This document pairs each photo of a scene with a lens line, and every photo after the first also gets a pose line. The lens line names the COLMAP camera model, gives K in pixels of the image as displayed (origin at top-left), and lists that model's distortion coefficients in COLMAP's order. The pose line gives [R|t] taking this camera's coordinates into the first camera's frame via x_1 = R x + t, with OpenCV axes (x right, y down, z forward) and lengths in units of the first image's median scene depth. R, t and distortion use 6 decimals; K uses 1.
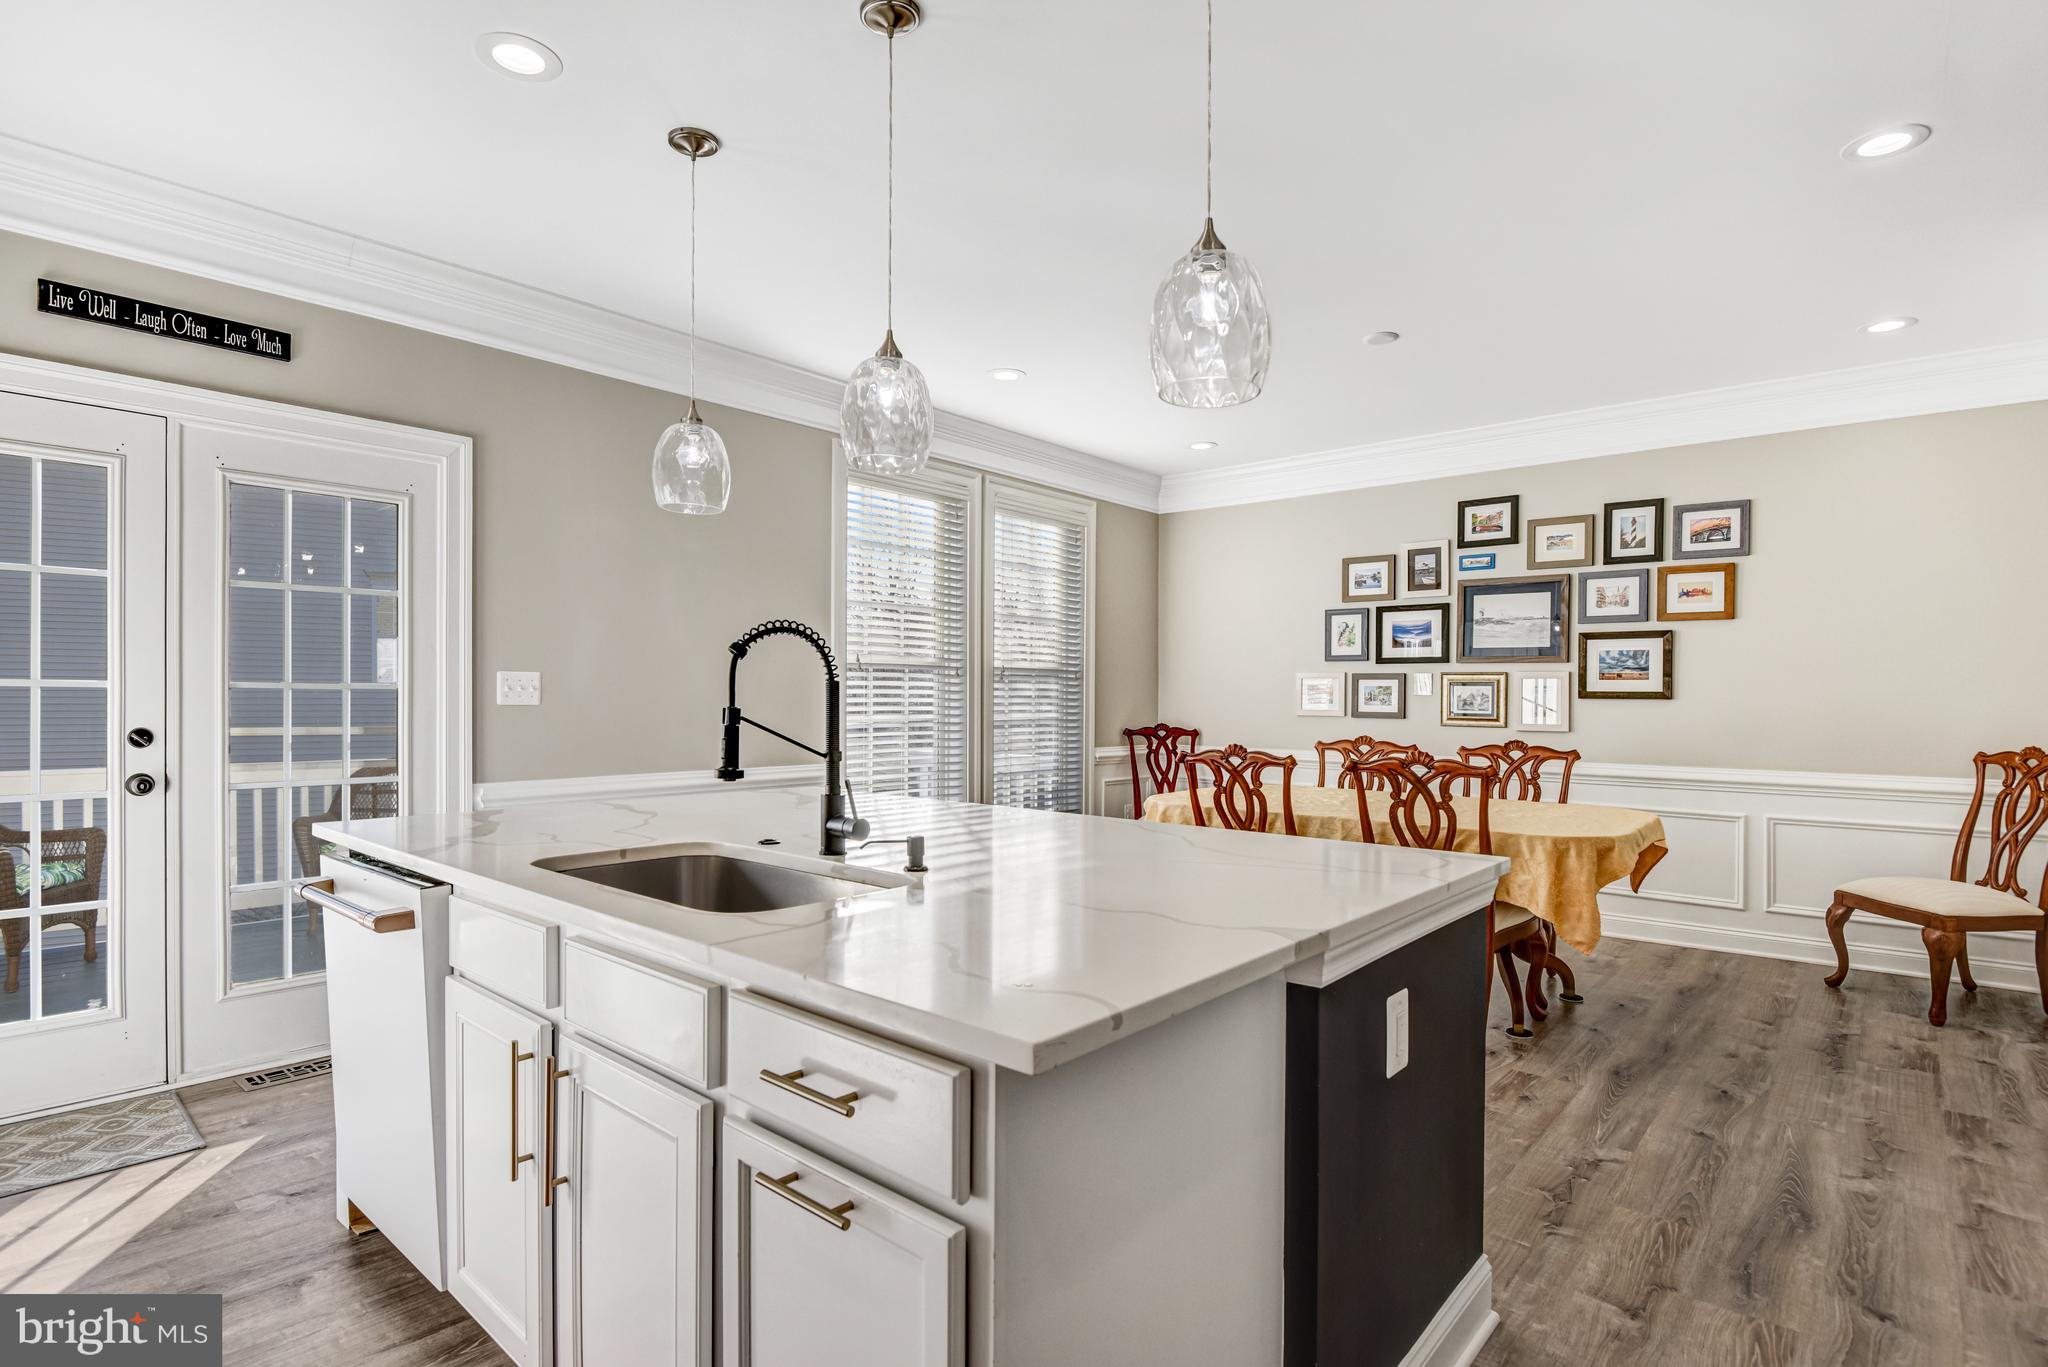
lens RADIAL K [[1024.1, 0, 1027.8], [0, 1024.1, 698.6], [0, 0, 1]] dist [-0.003502, -0.008683]
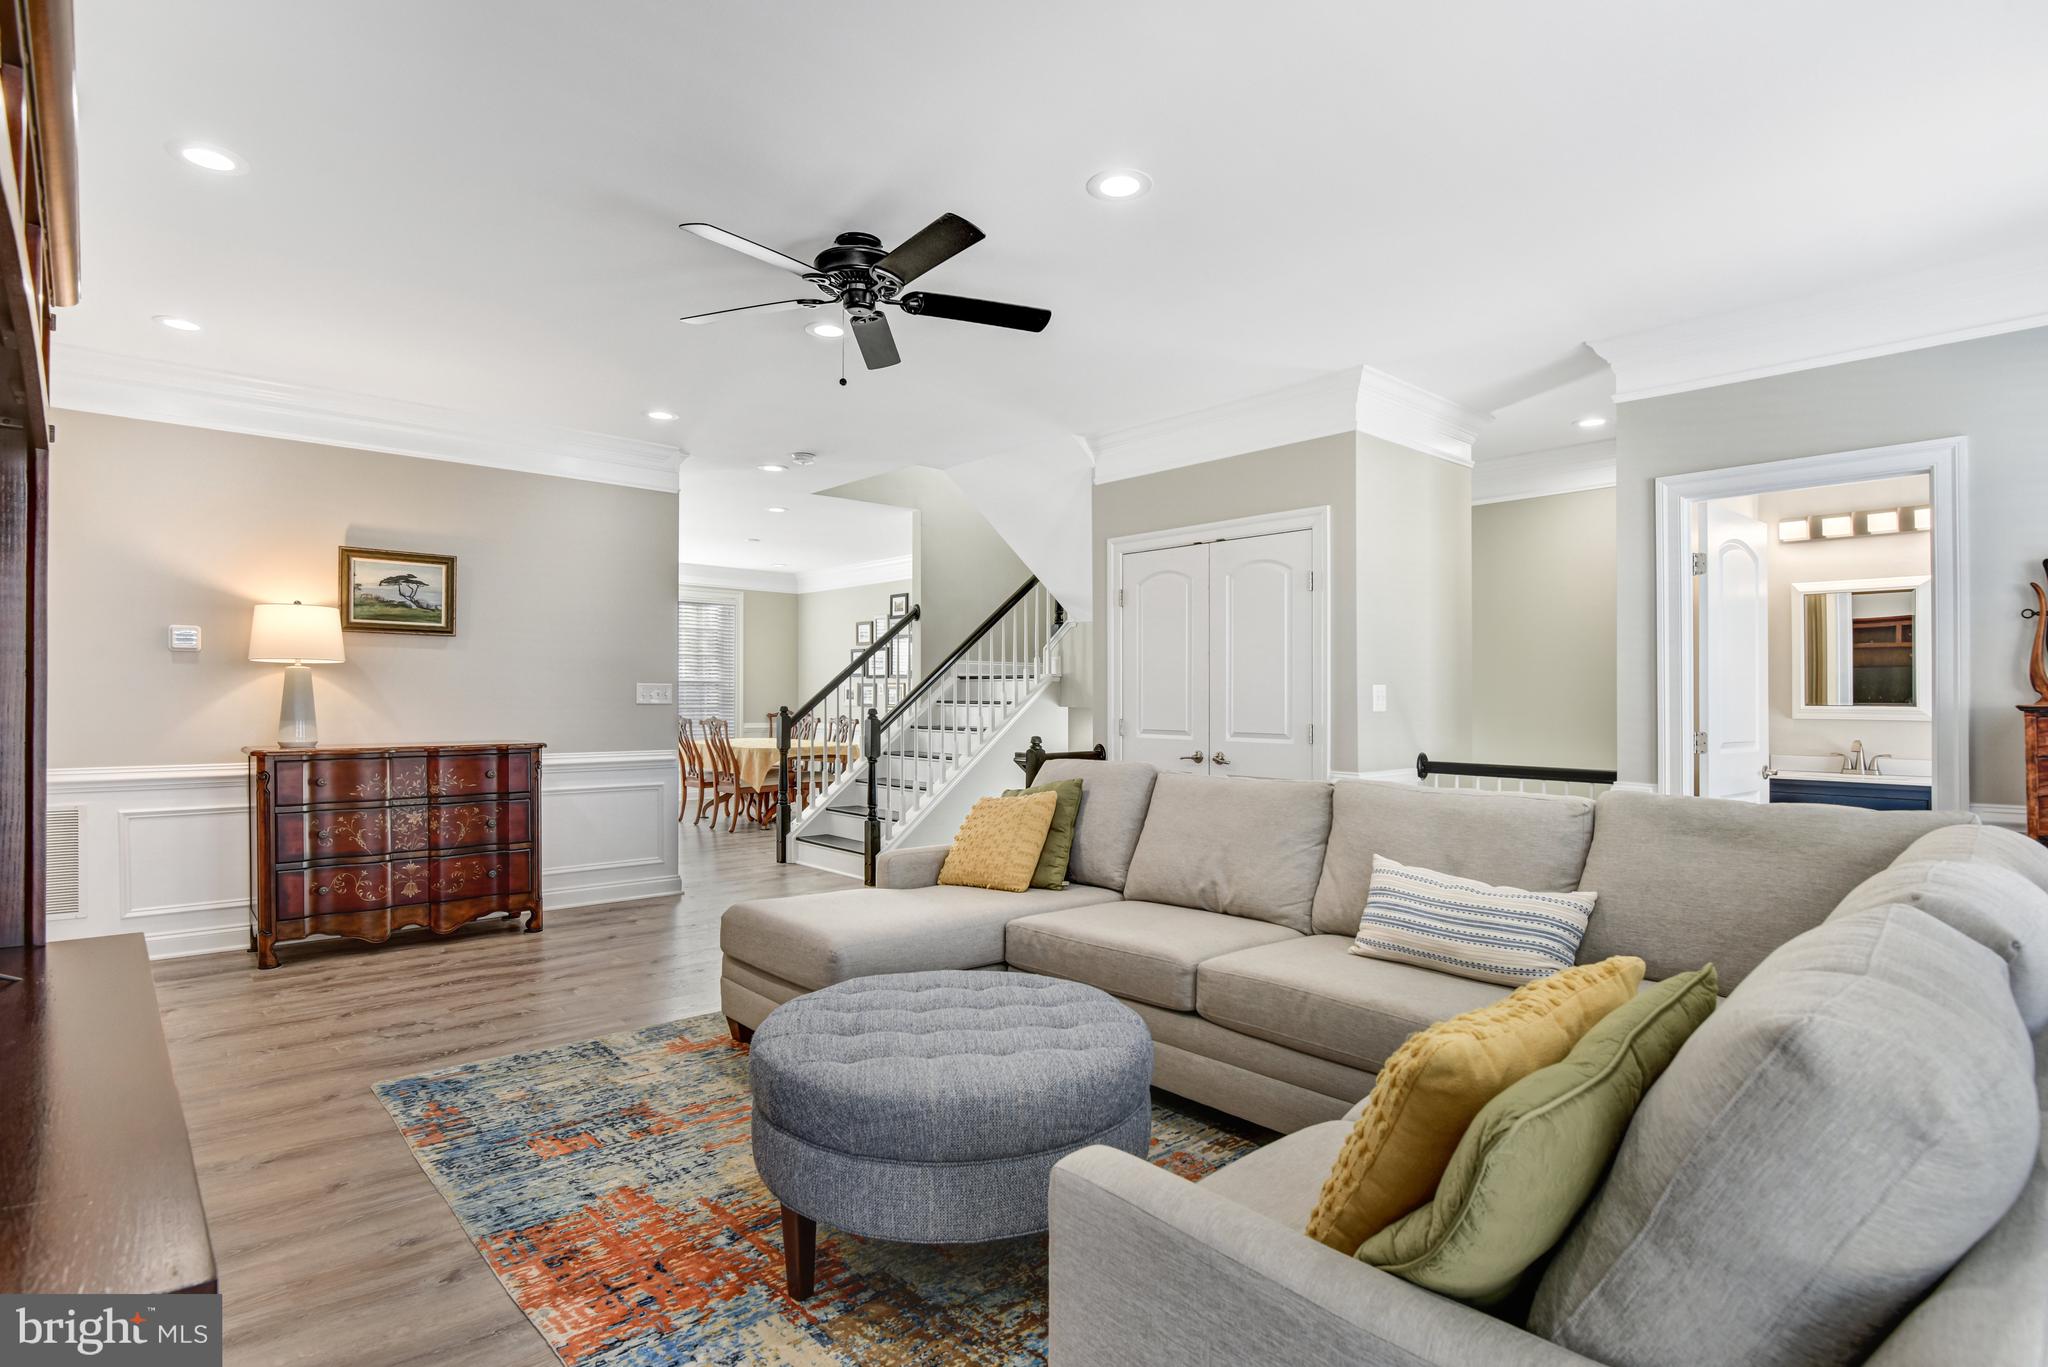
lens RADIAL K [[1024.1, 0, 1030.8], [0, 1024.1, 687.7], [0, 0, 1]] dist [-0.003502, -0.008683]
pose [[0.992956, -0.007886, -0.118221, 1.080014], [0.006068, 0.999858, -0.015732, 0.019524], [0.118328, 0.014904, 0.992863, -1.063810]]
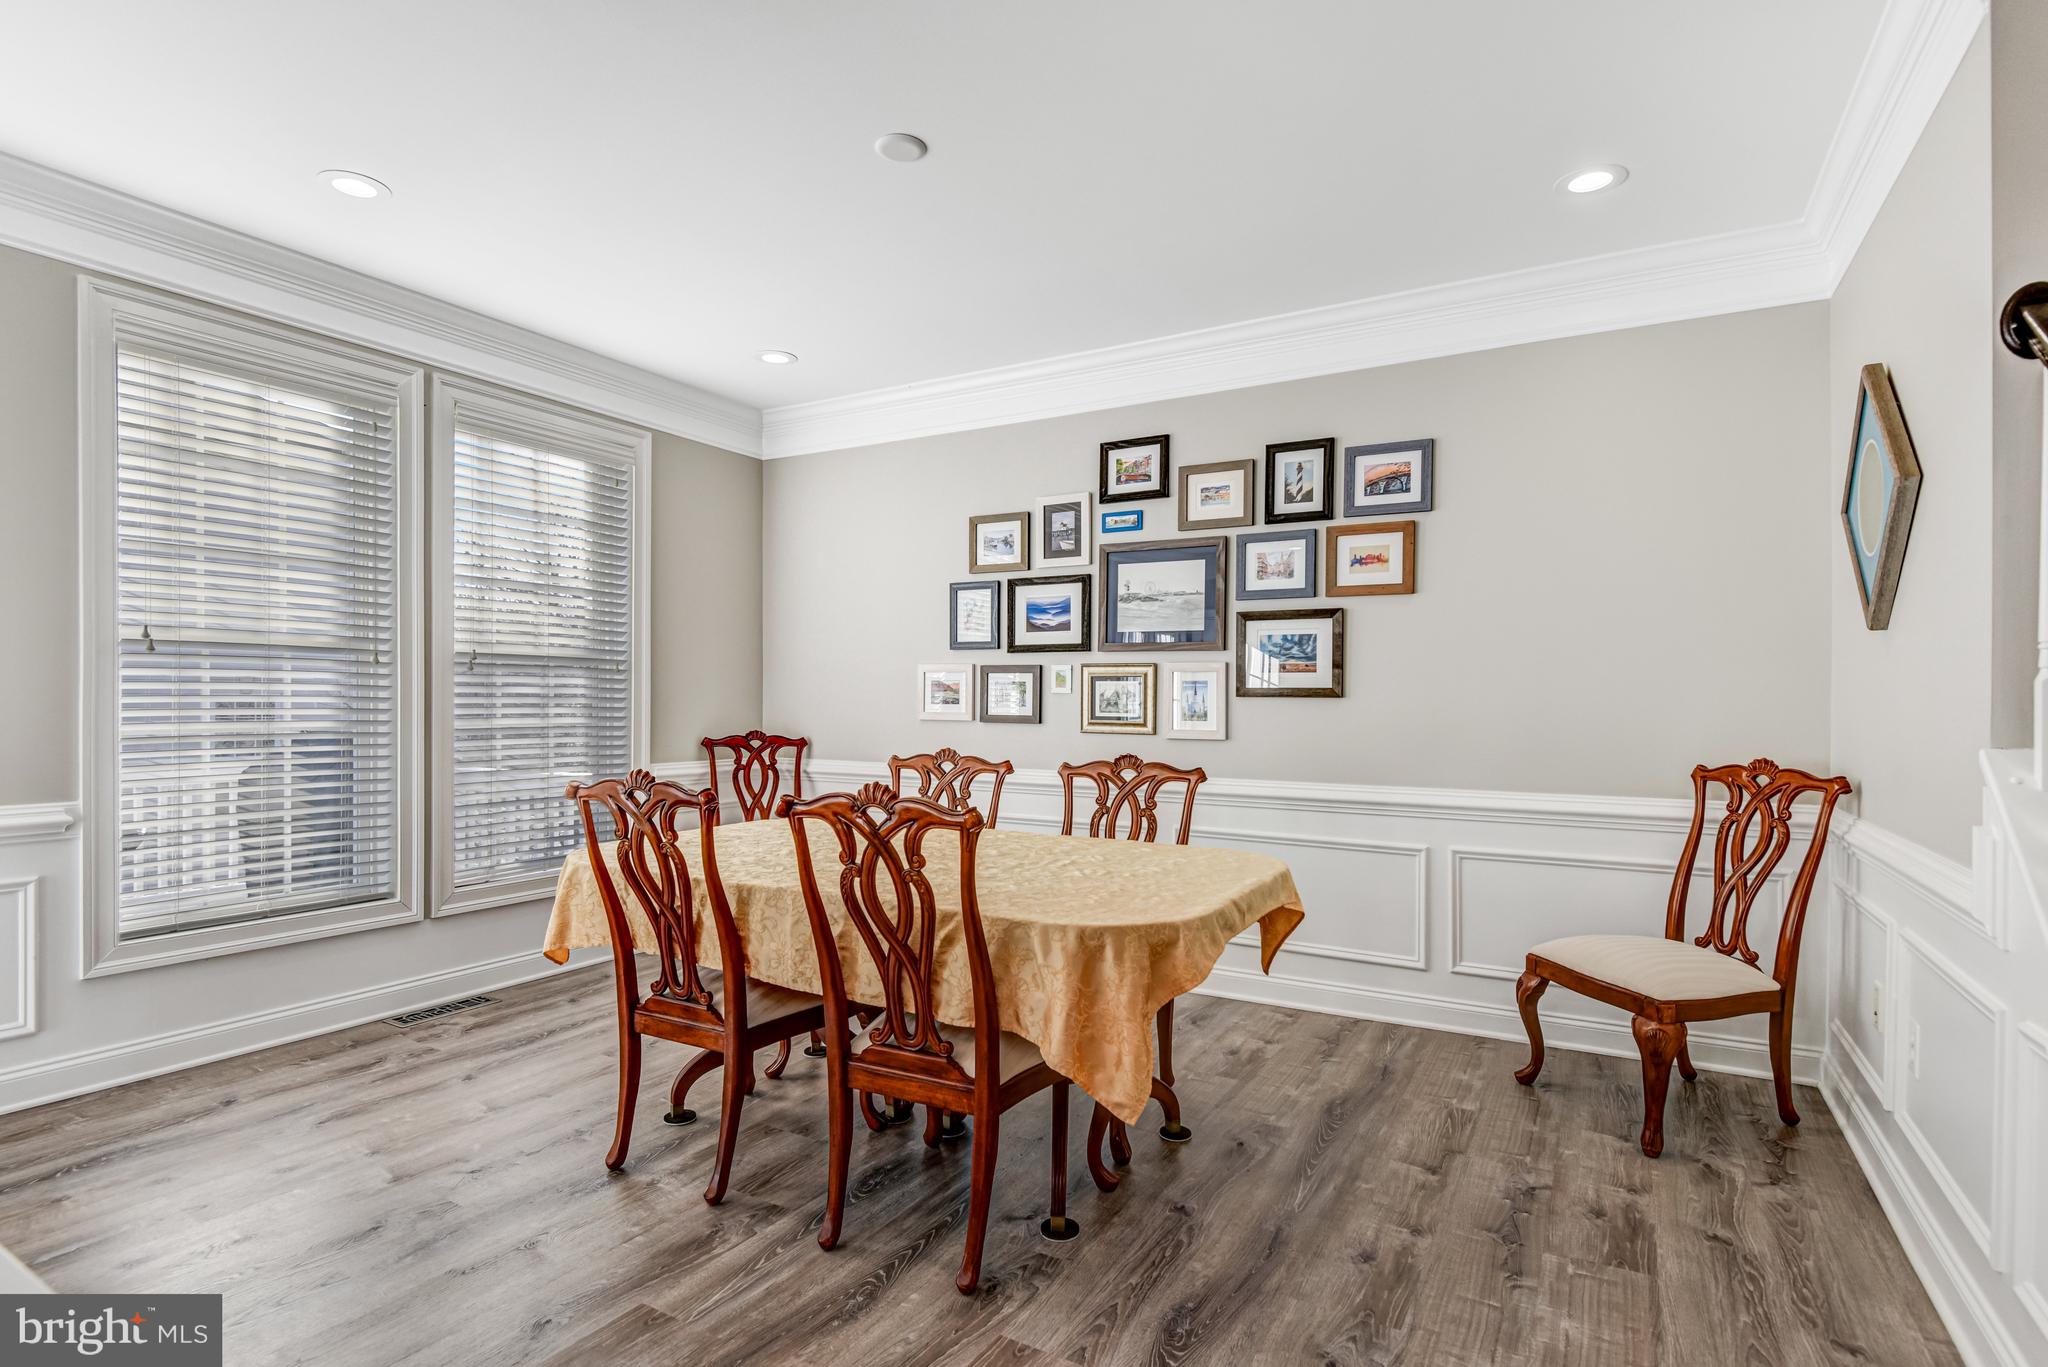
lens RADIAL K [[1024.1, 0, 1008.0], [0, 1024.1, 703.1], [0, 0, 1]] dist [-0.003502, -0.008683]
pose [[0.984639, -0.000850, 0.174603, 0.254928], [0.000294, 0.999995, 0.003211, 0.002258], [-0.174604, -0.003111, 0.984634, 0.291817]]
